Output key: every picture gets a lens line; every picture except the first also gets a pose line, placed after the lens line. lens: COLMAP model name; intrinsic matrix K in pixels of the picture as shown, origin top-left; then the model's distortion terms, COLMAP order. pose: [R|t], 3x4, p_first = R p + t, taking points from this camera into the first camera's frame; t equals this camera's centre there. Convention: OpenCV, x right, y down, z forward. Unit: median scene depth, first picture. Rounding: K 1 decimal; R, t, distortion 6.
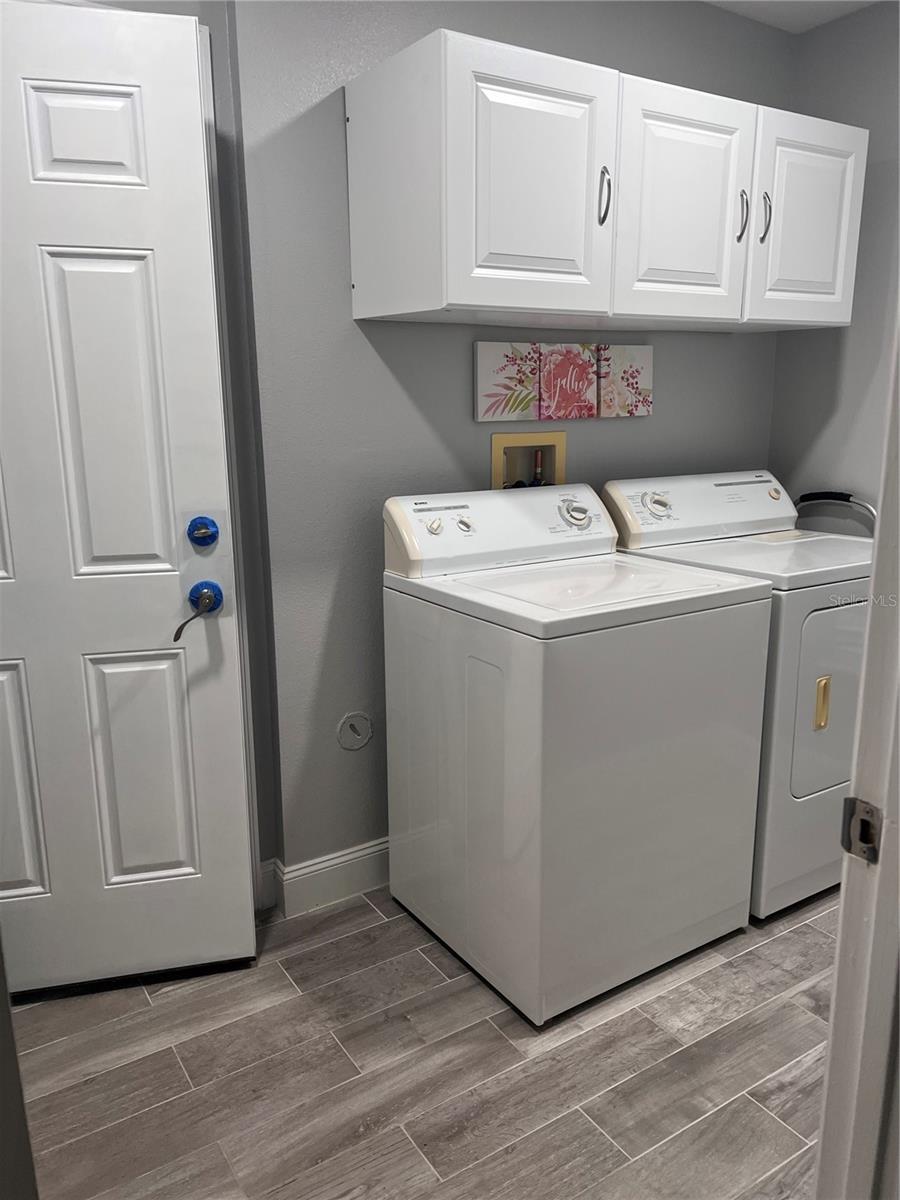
lens RADIAL K [[904.0, 0, 454.9], [0, 904.0, 601.3], [0, 0, 1]] dist [0.058675, -0.059309]
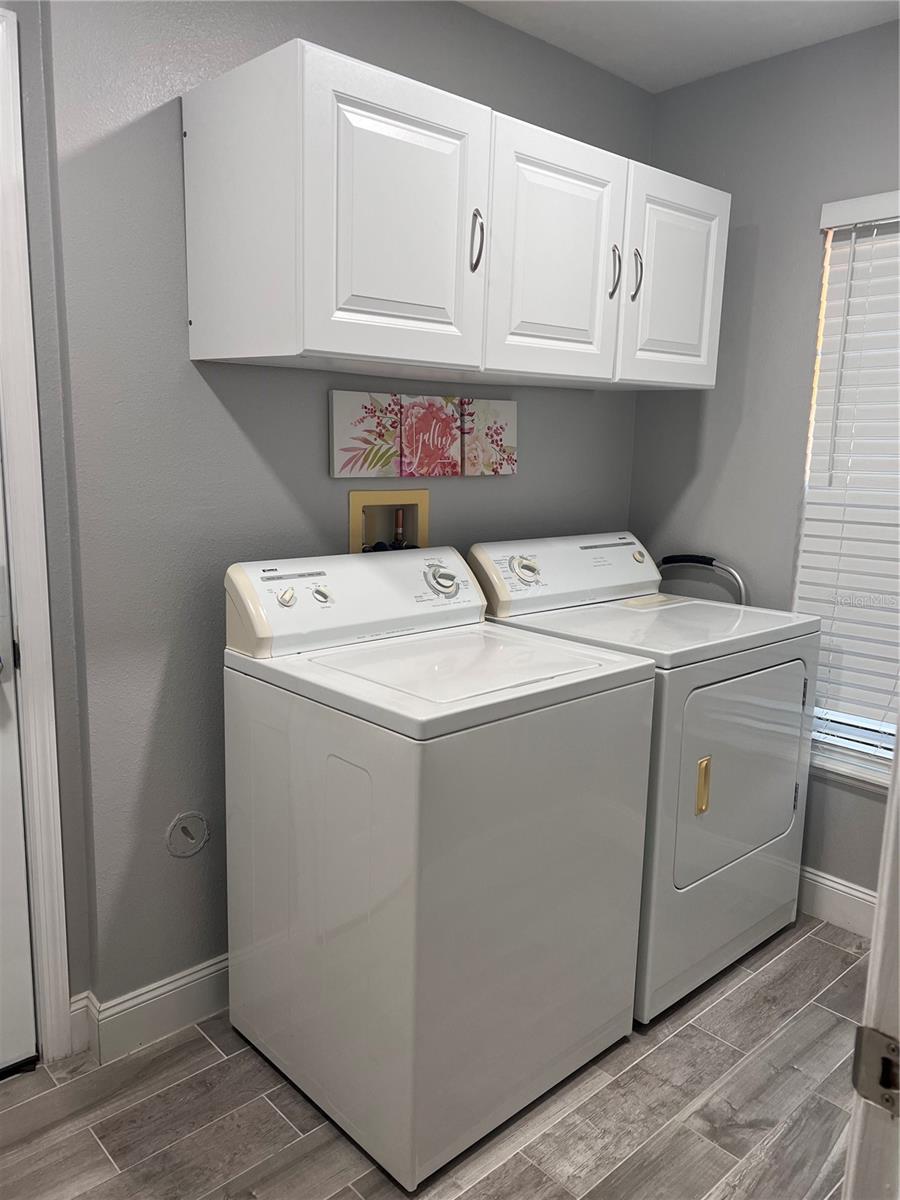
lens RADIAL K [[904.0, 0, 442.0], [0, 904.0, 596.1], [0, 0, 1]] dist [0.058675, -0.059309]
pose [[0.986484, 0.000496, 0.163857, -0.016933], [0.007293, 0.998871, -0.046932, -0.041311], [-0.163695, 0.047493, 0.985367, 0.110471]]
